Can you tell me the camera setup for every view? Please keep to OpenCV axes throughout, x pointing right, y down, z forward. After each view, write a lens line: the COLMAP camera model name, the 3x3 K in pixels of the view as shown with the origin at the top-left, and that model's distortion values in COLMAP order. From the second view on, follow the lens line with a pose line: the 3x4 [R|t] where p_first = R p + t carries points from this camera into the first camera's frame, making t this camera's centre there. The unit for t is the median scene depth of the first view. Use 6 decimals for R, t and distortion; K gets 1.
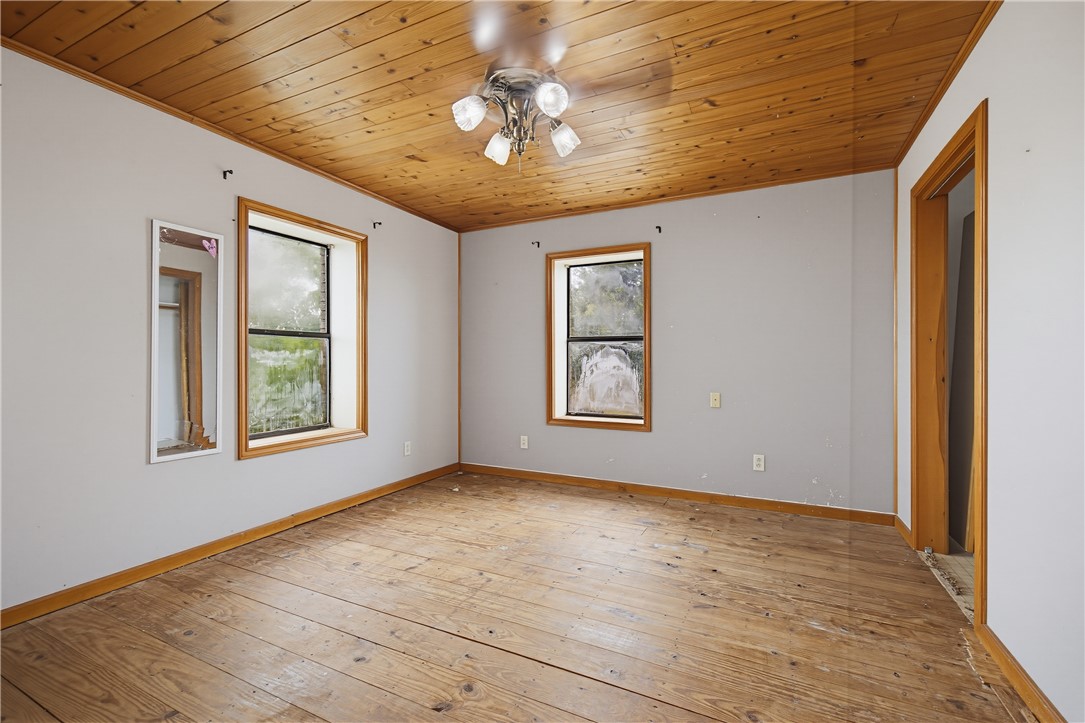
lens RADIAL K [[464.5, 0, 545.0], [0, 464.5, 359.8], [0, 0, 1]] dist [-0.001877, -0.000133]
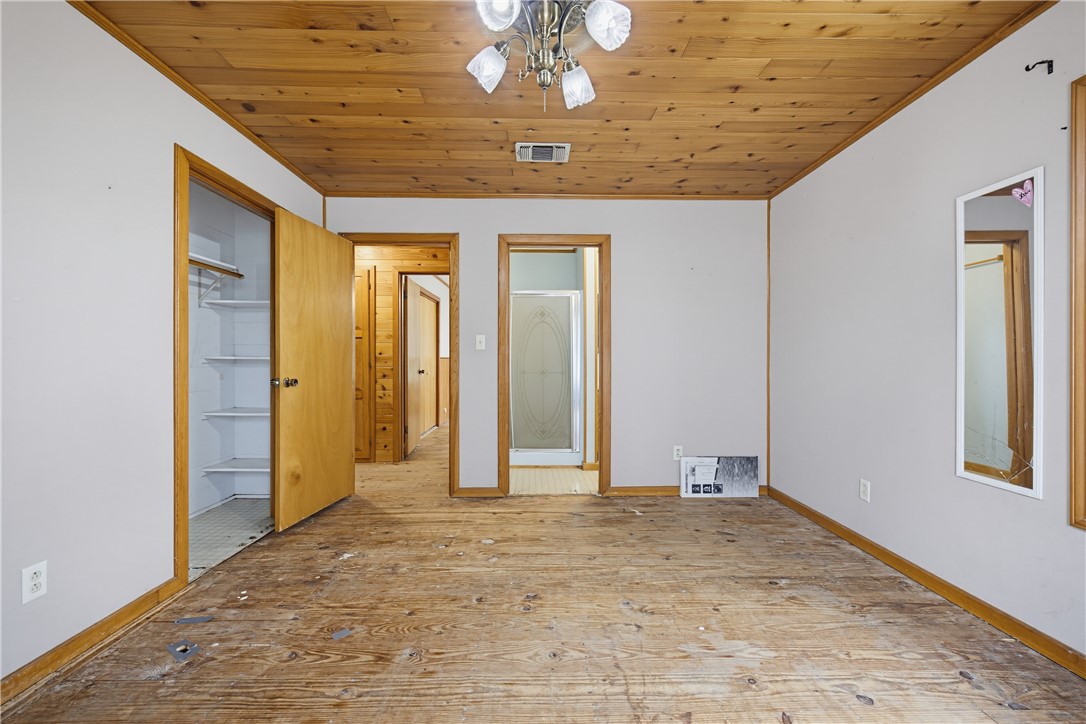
lens RADIAL K [[464.9, 0, 546.0], [0, 464.9, 360.9], [0, 0, 1]] dist [-0.001877, -0.000133]
pose [[-0.893140, 0.001395, -0.449776, 0.258261], [-0.001347, 0.999982, 0.005776, 0.001734], [0.449776, 0.005765, -0.893123, 1.519806]]
